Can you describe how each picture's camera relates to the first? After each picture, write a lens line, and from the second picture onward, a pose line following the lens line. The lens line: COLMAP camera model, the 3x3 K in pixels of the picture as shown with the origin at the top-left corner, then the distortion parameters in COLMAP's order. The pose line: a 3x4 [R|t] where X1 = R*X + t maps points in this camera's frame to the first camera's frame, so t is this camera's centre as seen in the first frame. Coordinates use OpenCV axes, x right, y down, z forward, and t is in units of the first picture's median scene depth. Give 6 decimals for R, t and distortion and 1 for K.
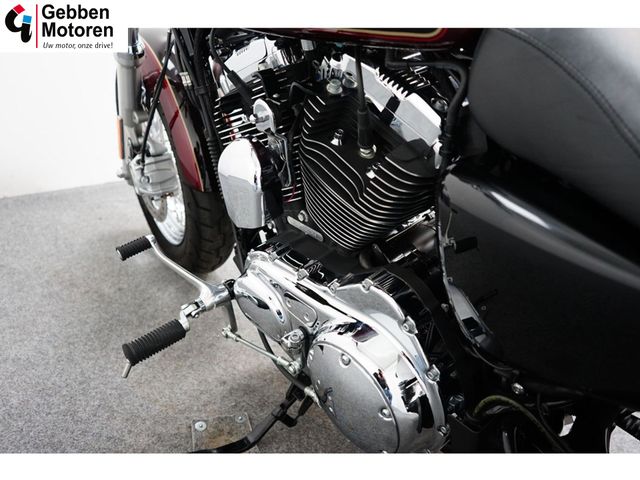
lens RADIAL K [[524.5, 0, 320.4], [0, 524.5, 240.7], [0, 0, 1]] dist [-0.060368, -0.002545]
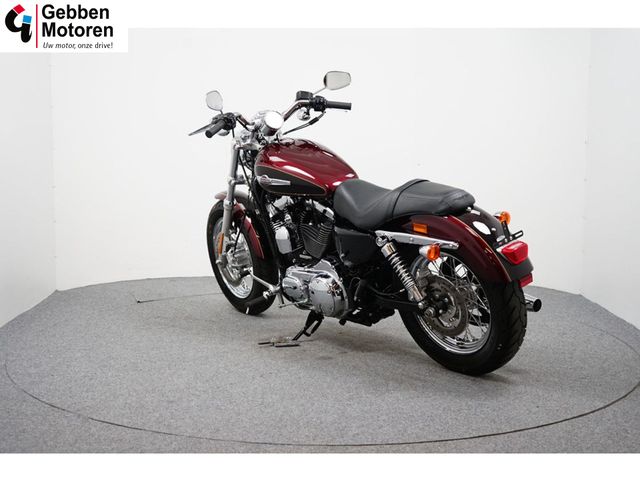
lens RADIAL K [[944.0, 0, 316.5], [0, 944.0, 240.8], [0, 0, 1]] dist [0.016725, 0.000000]
pose [[0.991378, -0.111025, -0.069598, 0.449240], [0.089226, 0.960944, -0.261964, 1.414083], [0.095964, 0.253495, 0.962565, -4.499693]]
